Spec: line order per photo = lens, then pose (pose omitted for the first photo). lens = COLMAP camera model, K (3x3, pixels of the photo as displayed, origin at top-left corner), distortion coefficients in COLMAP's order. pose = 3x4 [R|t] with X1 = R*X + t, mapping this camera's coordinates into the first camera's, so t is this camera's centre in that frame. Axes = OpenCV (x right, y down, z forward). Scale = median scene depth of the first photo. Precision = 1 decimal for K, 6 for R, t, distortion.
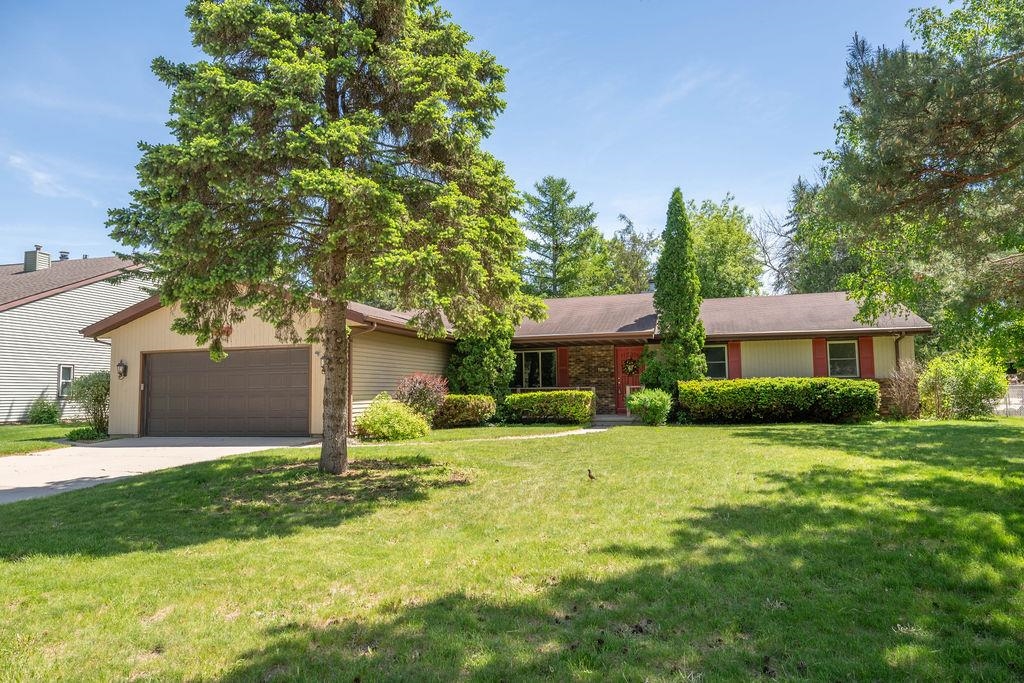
lens RADIAL K [[710.6, 0, 513.9], [0, 710.6, 336.2], [0, 0, 1]] dist [-0.005572, -0.003384]
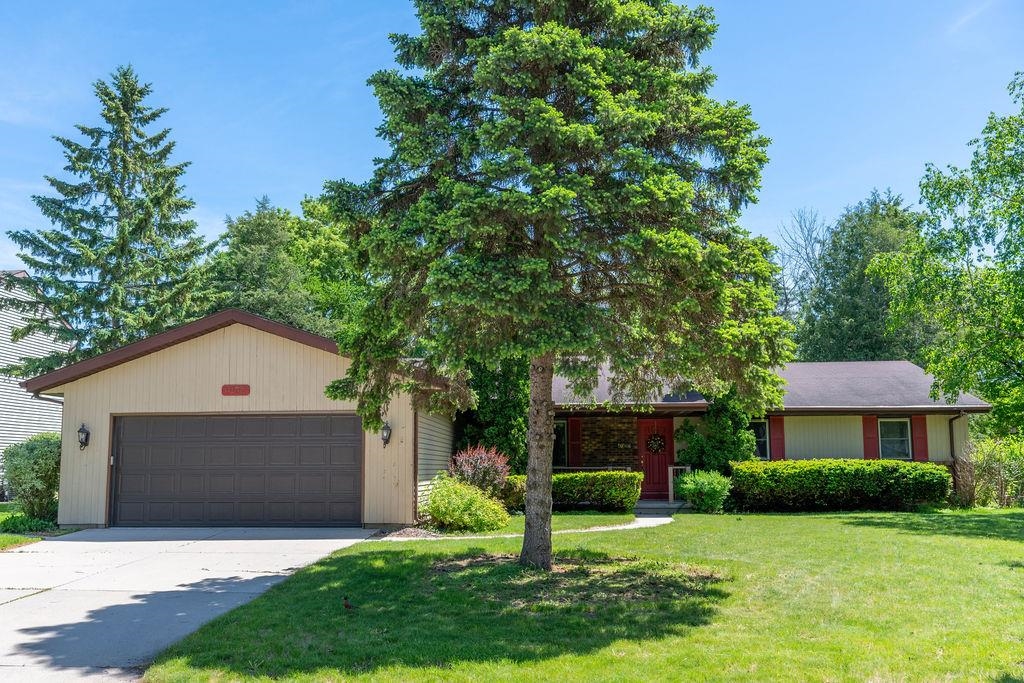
lens RADIAL K [[929.0, 0, 505.5], [0, 929.0, 347.5], [0, 0, 1]] dist [0.001481, -0.006002]
pose [[0.977164, 0.038981, 0.208879, -0.279496], [-0.027888, 0.998053, -0.055792, -0.003982], [-0.210647, 0.048693, 0.976349, -0.044137]]
